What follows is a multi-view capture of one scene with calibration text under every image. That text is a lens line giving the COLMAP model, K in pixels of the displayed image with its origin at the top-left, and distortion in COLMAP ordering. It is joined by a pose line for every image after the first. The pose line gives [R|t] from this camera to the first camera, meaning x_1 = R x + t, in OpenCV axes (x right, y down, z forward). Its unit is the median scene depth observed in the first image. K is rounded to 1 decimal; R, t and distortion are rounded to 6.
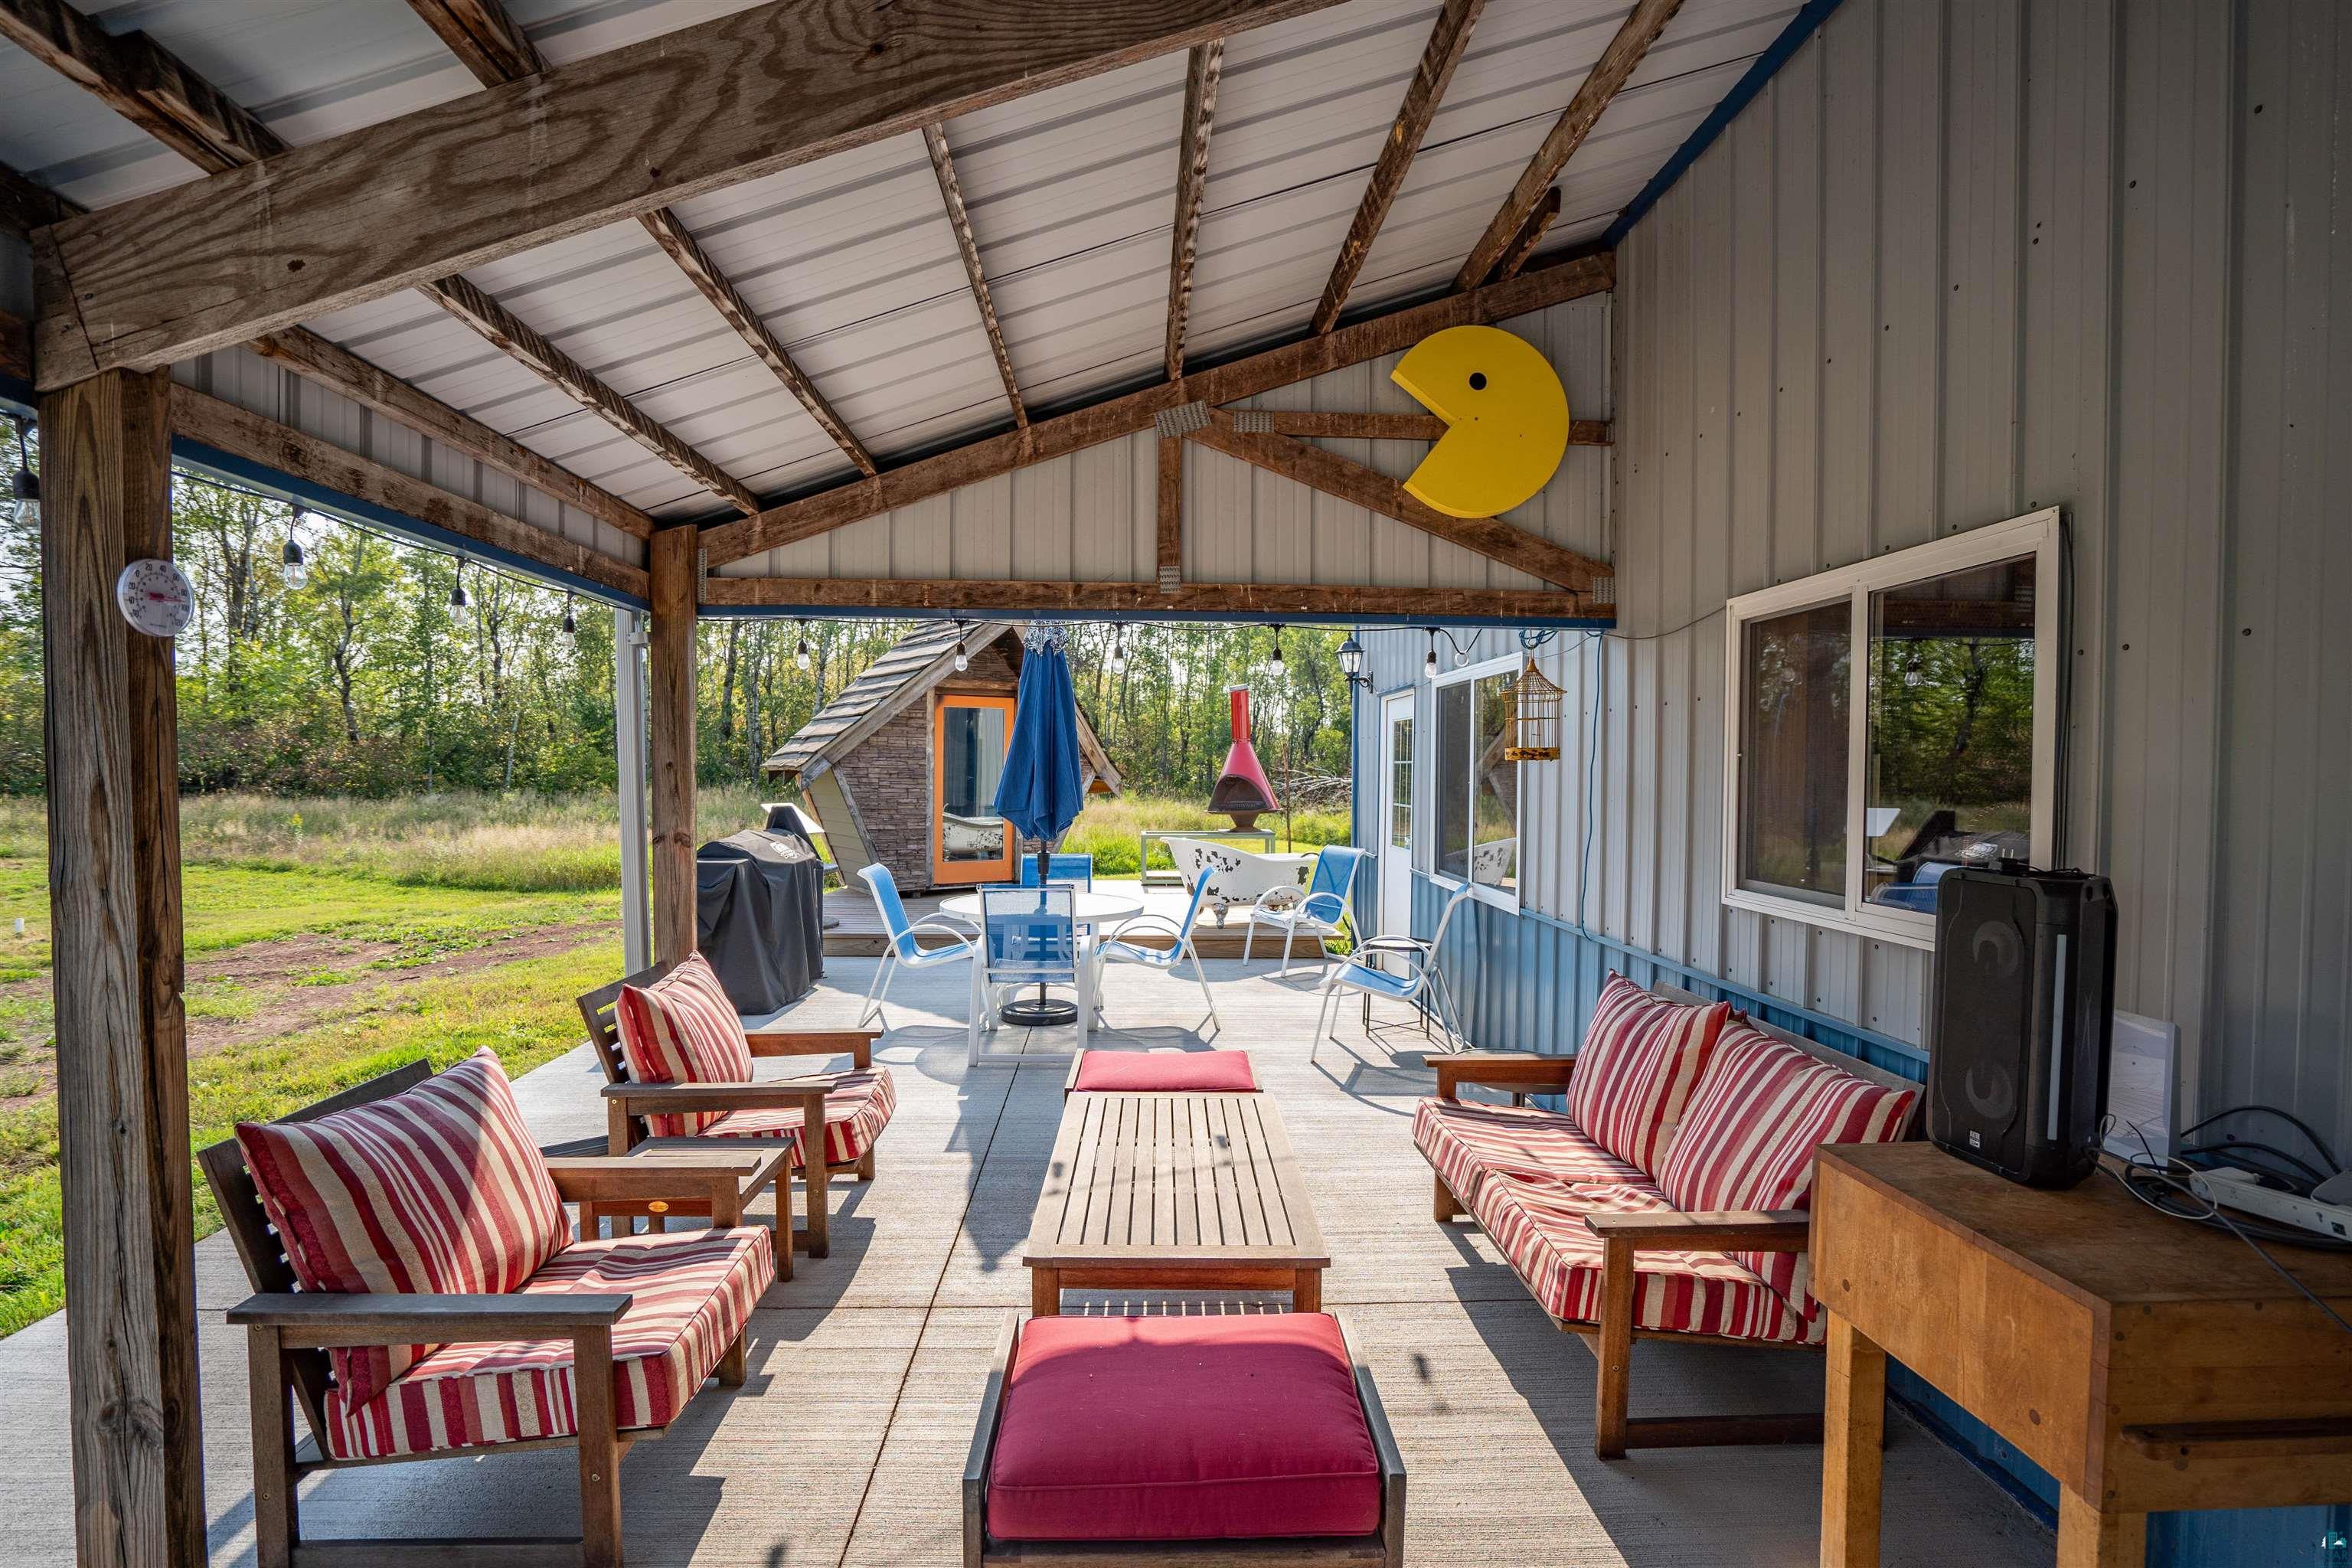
lens RADIAL K [[1100.0, 0, 1176.7], [0, 1100.0, 797.6], [0, 0, 1]] dist [-0.090092, 0.047560]
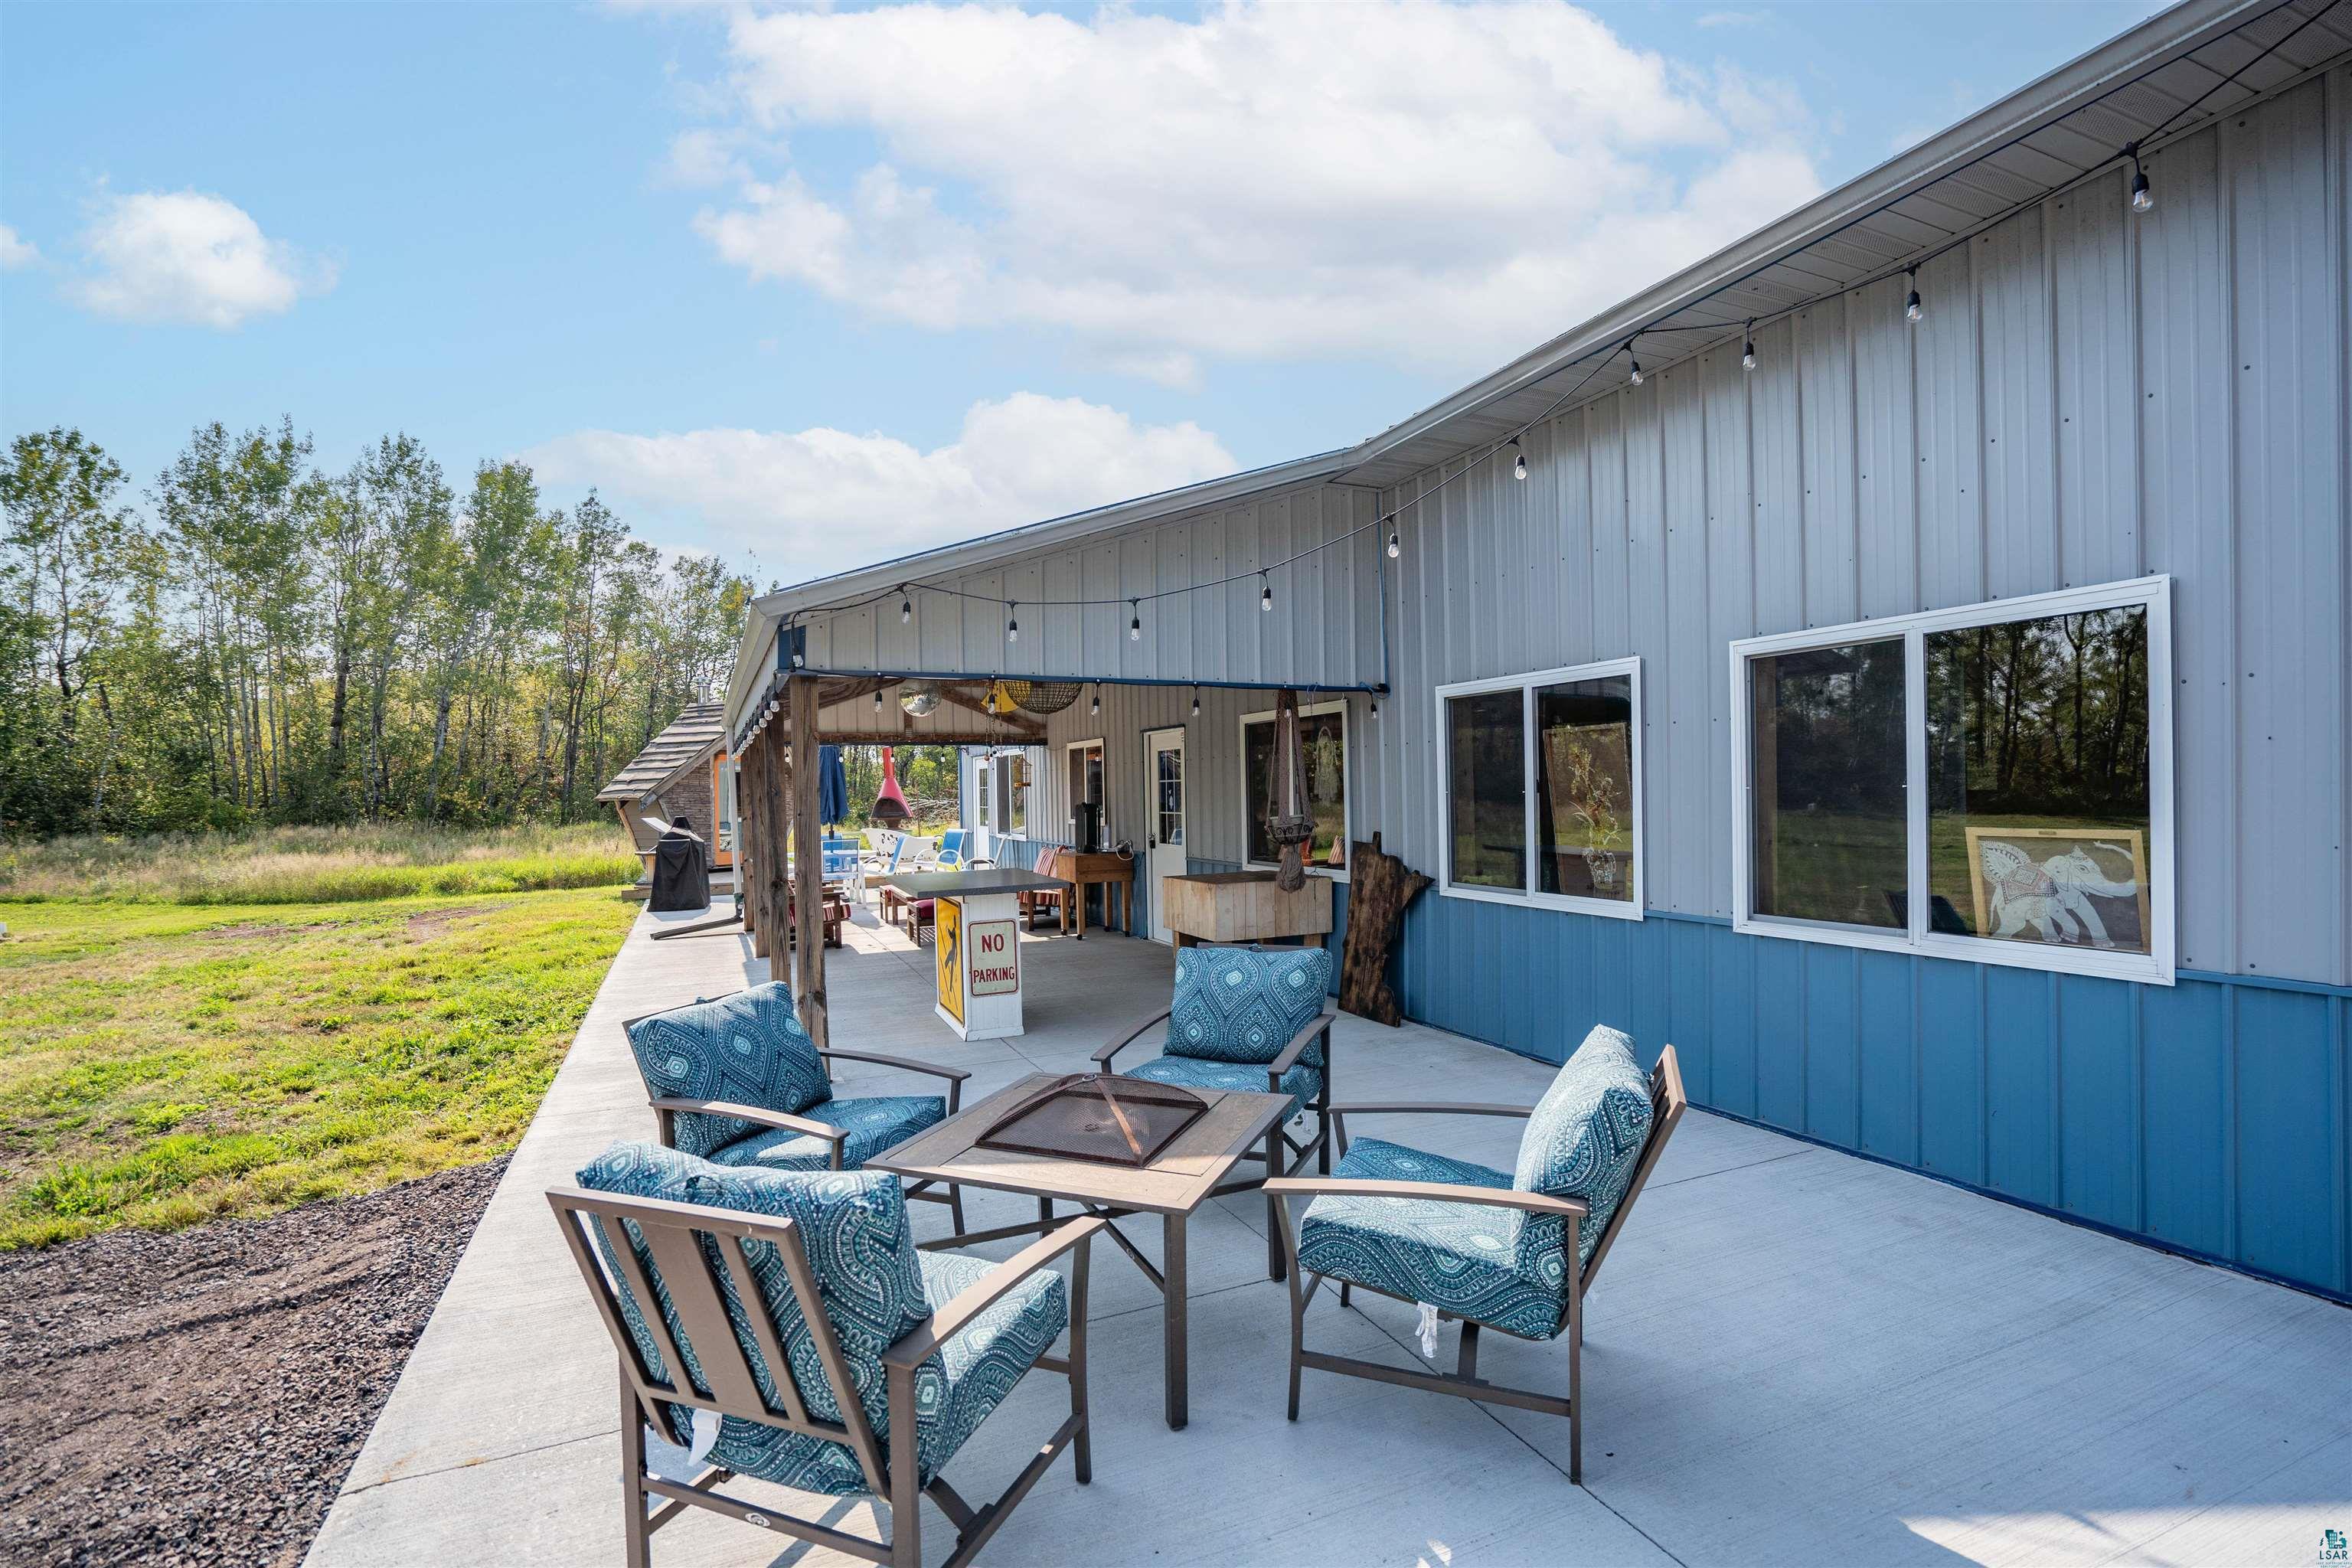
lens RADIAL K [[1100.0, 0, 1176.7], [0, 1100.0, 797.6], [0, 0, 1]] dist [-0.090092, 0.047560]
pose [[0.929631, -0.025618, 0.367601, -0.443168], [0.033536, 0.999322, -0.015166, 0.062222], [-0.366963, 0.026427, 0.929860, -2.171291]]
